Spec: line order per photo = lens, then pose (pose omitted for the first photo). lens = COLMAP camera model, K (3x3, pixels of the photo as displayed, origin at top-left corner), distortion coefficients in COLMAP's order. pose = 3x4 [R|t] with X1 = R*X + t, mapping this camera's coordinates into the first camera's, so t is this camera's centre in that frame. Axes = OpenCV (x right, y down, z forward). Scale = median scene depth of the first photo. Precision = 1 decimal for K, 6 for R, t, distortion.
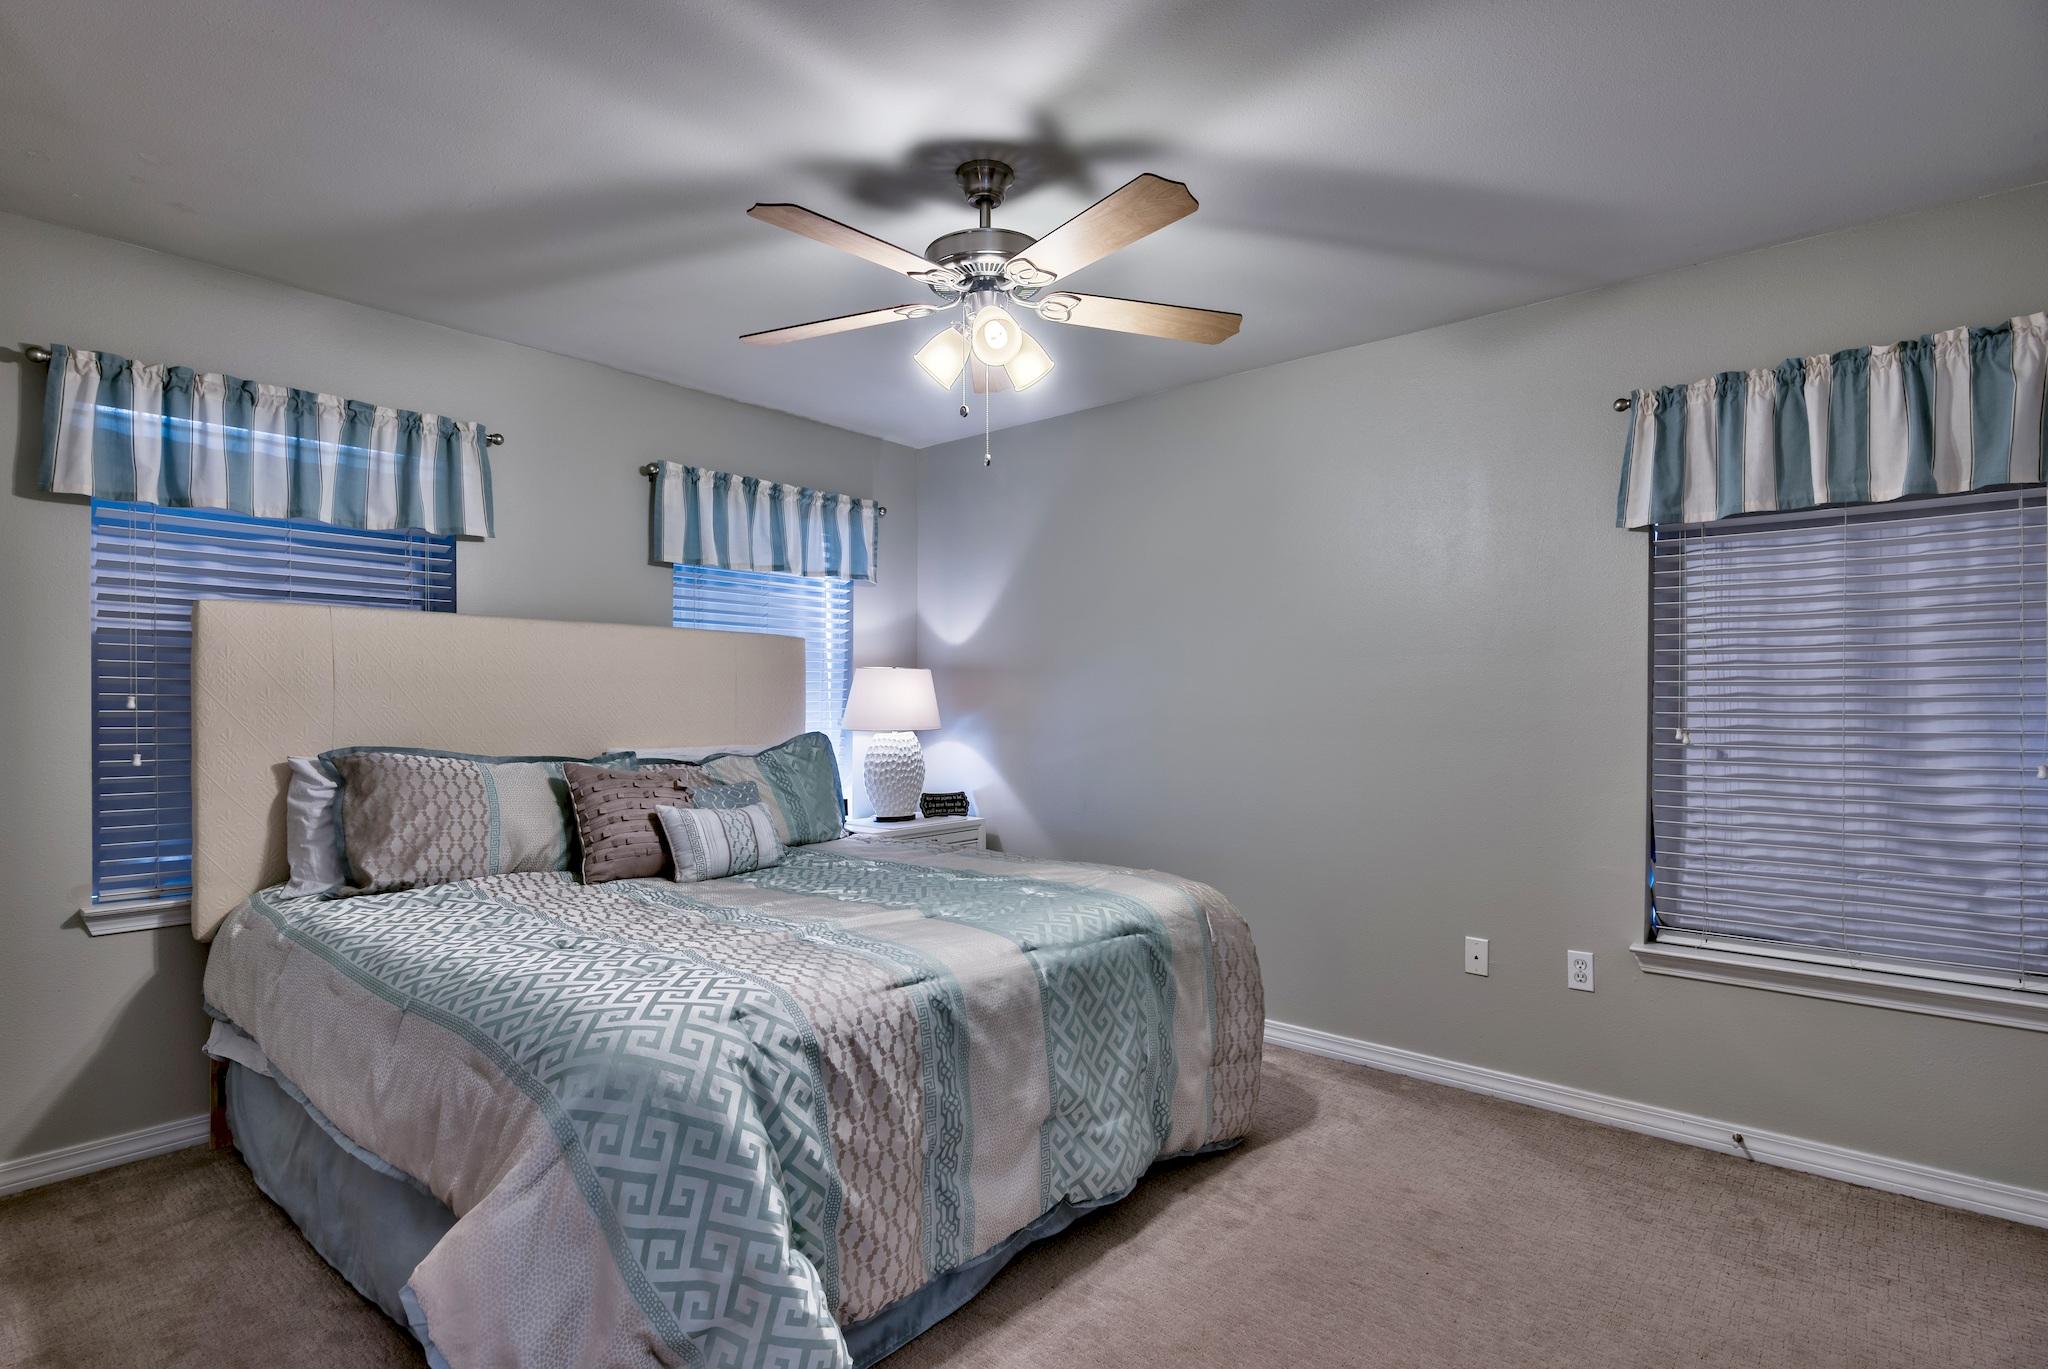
lens RADIAL K [[953.1, 0, 1020.3], [0, 953.1, 699.3], [0, 0, 1]] dist [-0.006201, -0.000212]
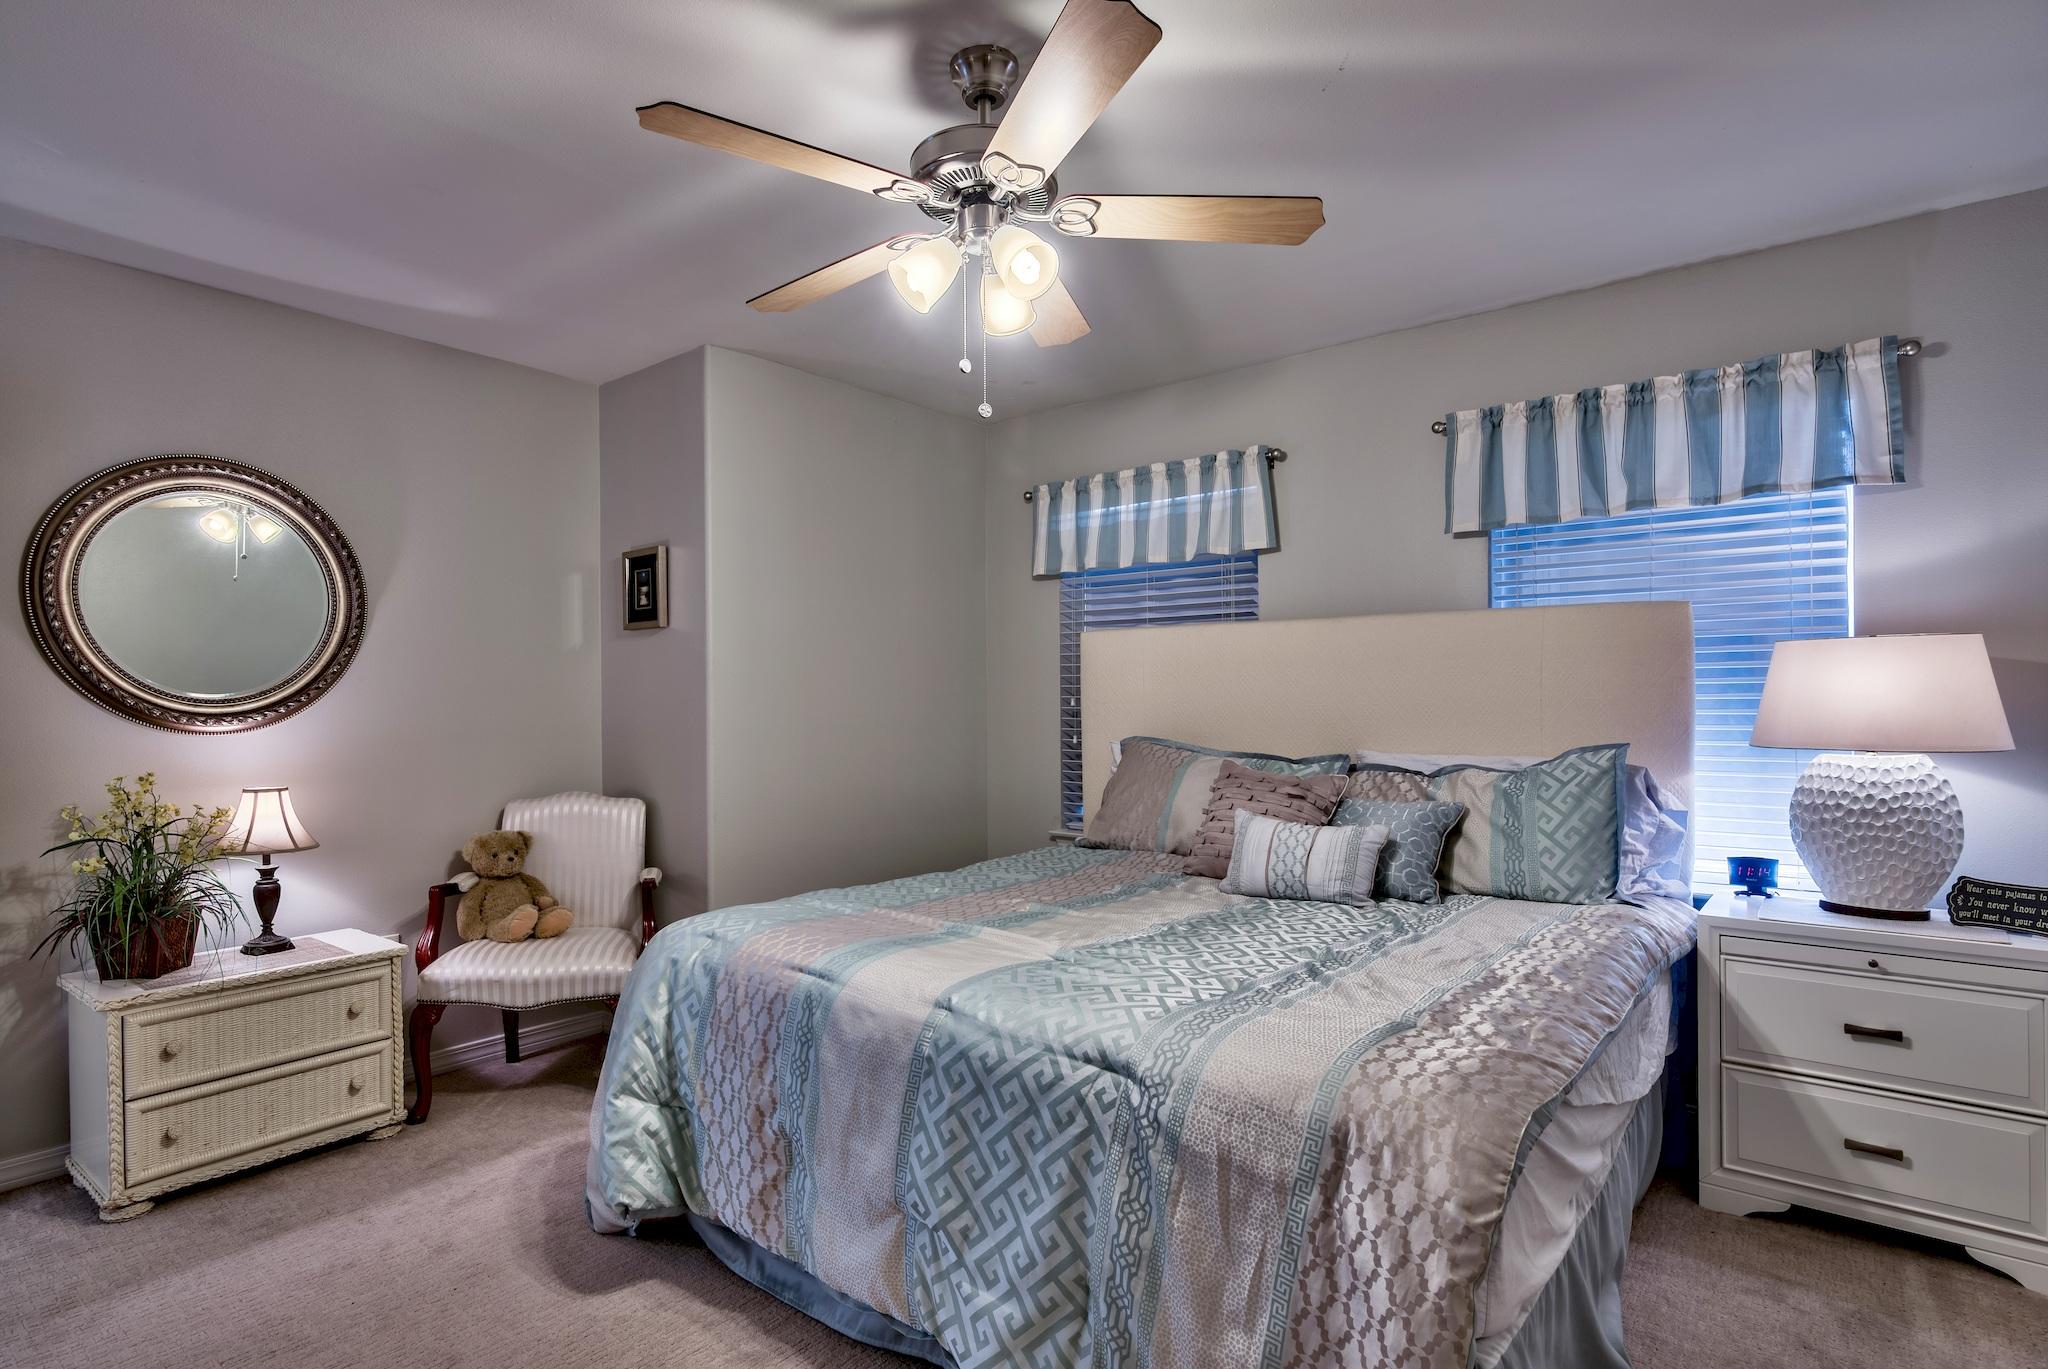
lens RADIAL K [[1004.2, 0, 1017.8], [0, 1004.2, 692.5], [0, 0, 1]] dist [-0.000902, -0.000151]
pose [[0.075949, -0.007772, -0.997081, 0.563497], [0.008041, 0.999942, -0.007181, -0.000096], [0.997079, -0.007472, 0.076008, 0.644971]]
